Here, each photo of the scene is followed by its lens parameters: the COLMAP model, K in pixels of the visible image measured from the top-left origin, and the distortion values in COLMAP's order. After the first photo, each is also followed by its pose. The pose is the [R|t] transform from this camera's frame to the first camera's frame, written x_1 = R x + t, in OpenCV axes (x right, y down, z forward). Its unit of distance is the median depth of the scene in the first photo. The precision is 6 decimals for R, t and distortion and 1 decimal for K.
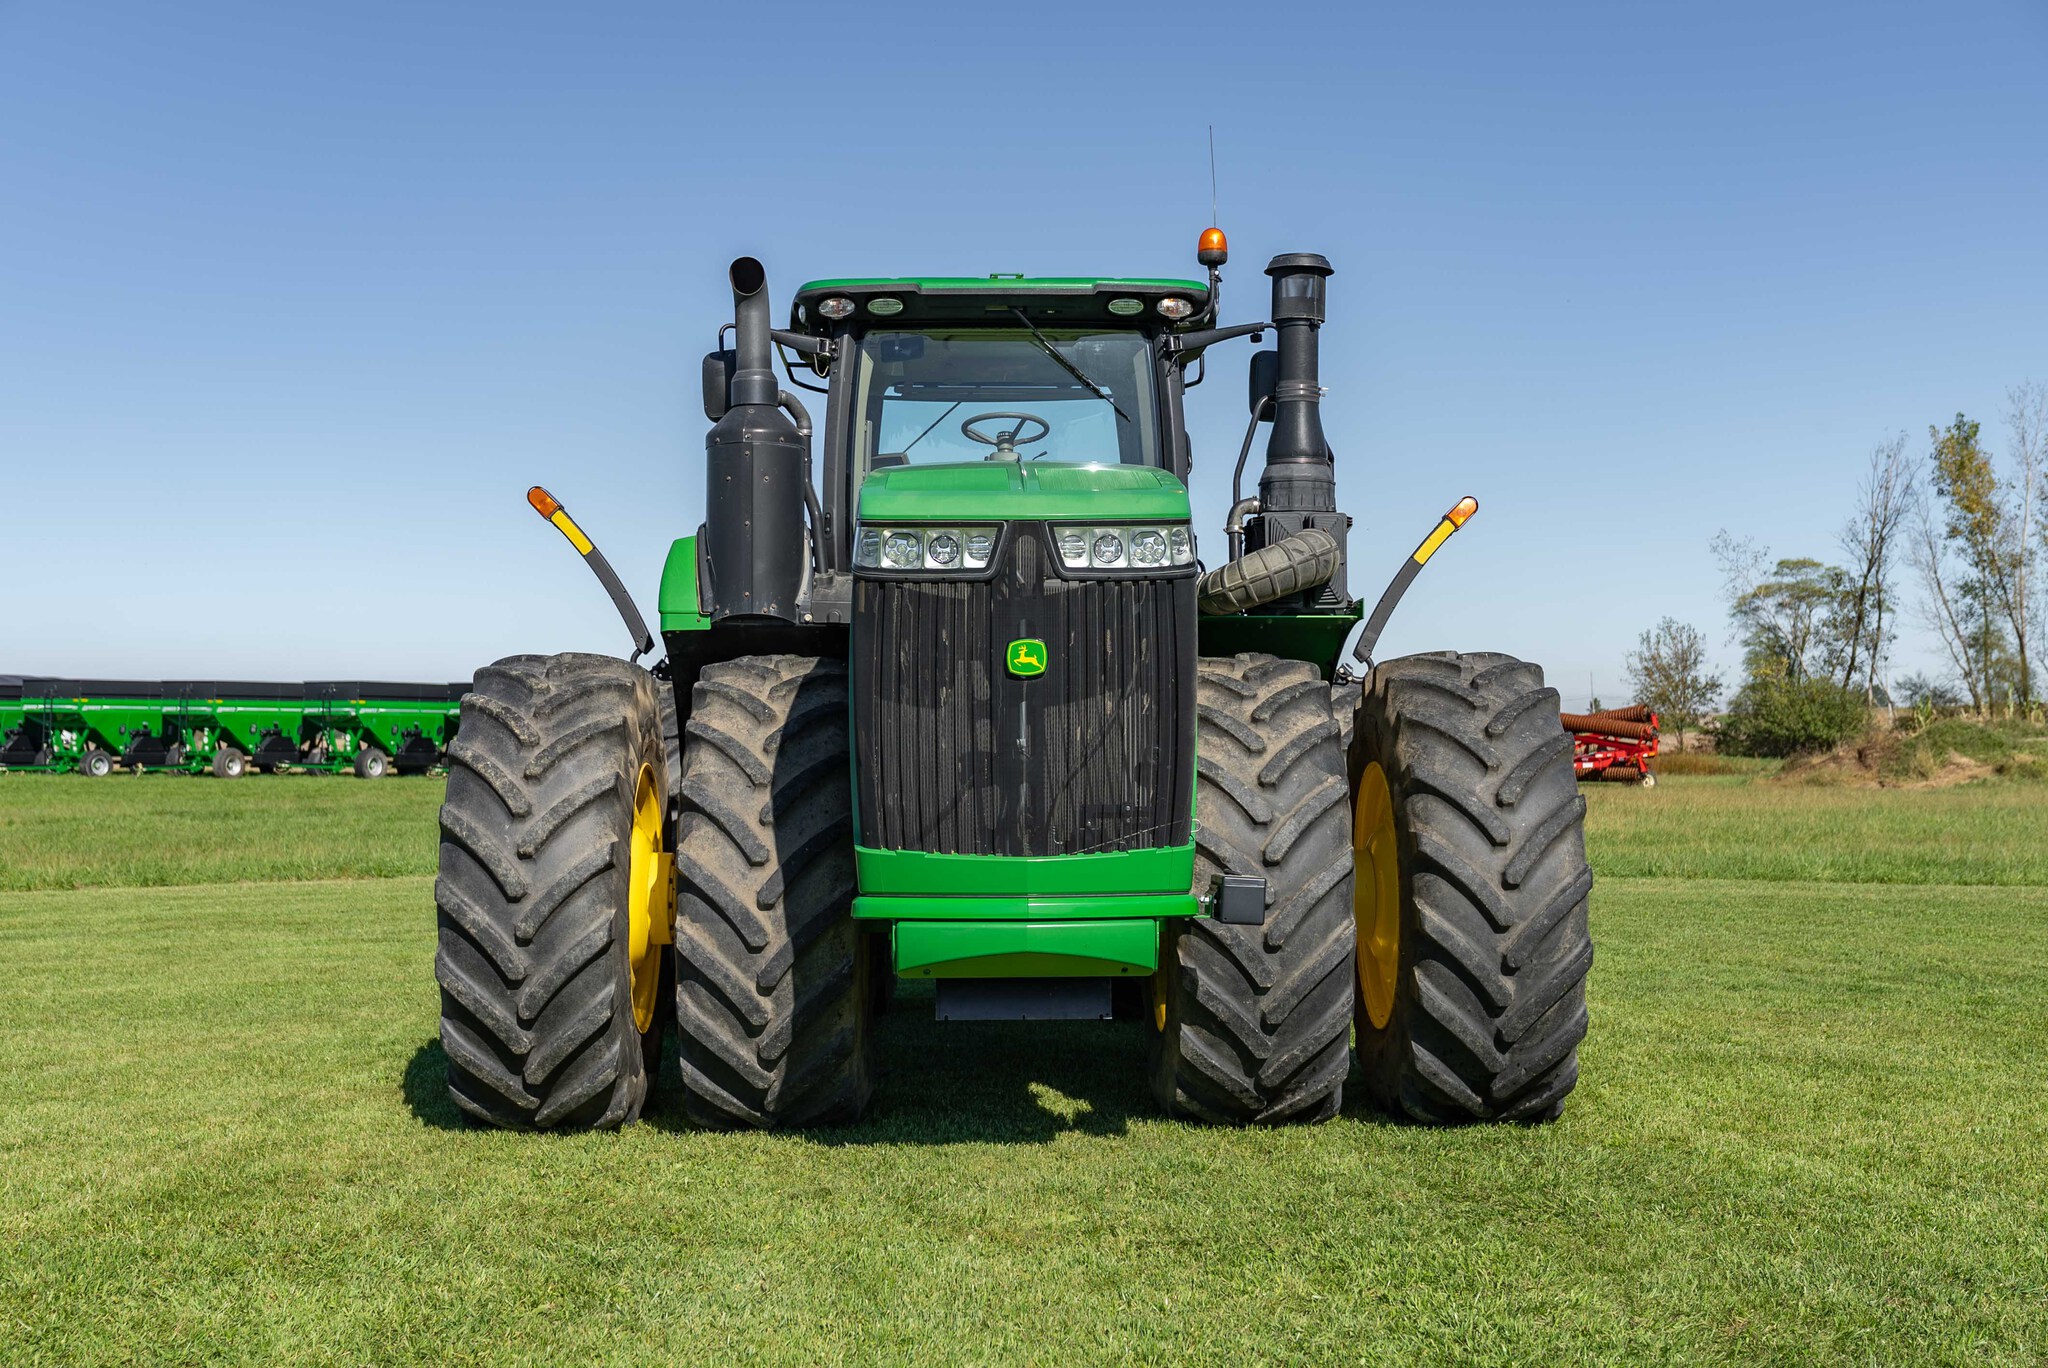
lens RADIAL K [[2382.6, 0, 1020.6], [0, 2382.6, 683.0], [0, 0, 1]] dist [0.010508, 0.000000]
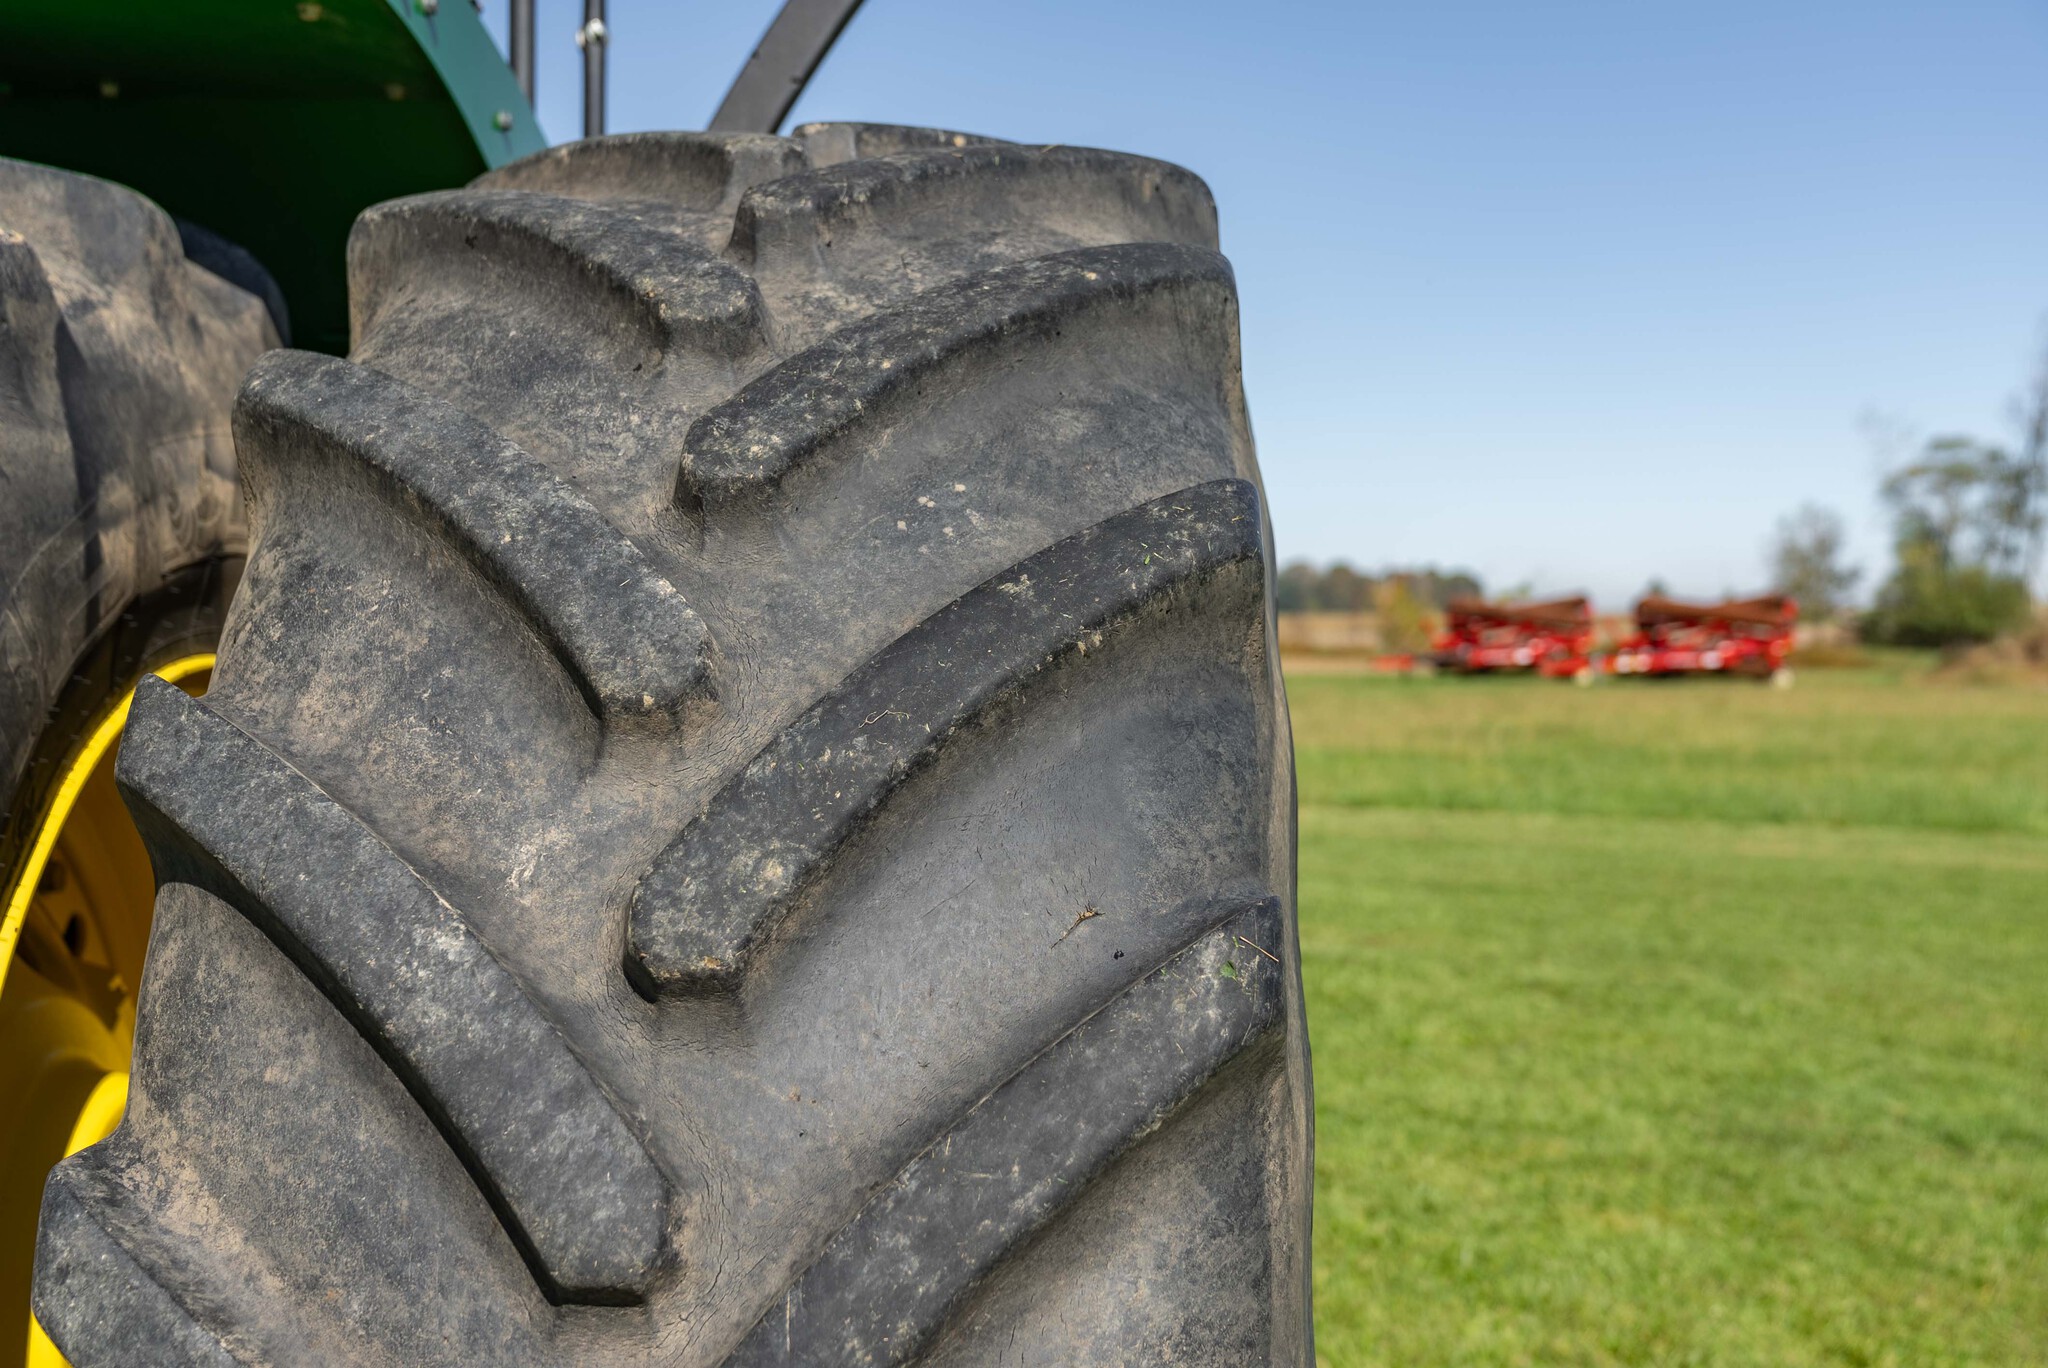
lens RADIAL K [[2382.6, 0, 1017.5], [0, 2382.6, 692.9], [0, 0, 1]] dist [0.010508, 0.000000]
pose [[0.998573, 0.003617, -0.053280, 0.107589], [-0.000985, 0.998782, 0.049335, 0.012846], [0.053394, -0.049212, 0.997360, 0.404287]]
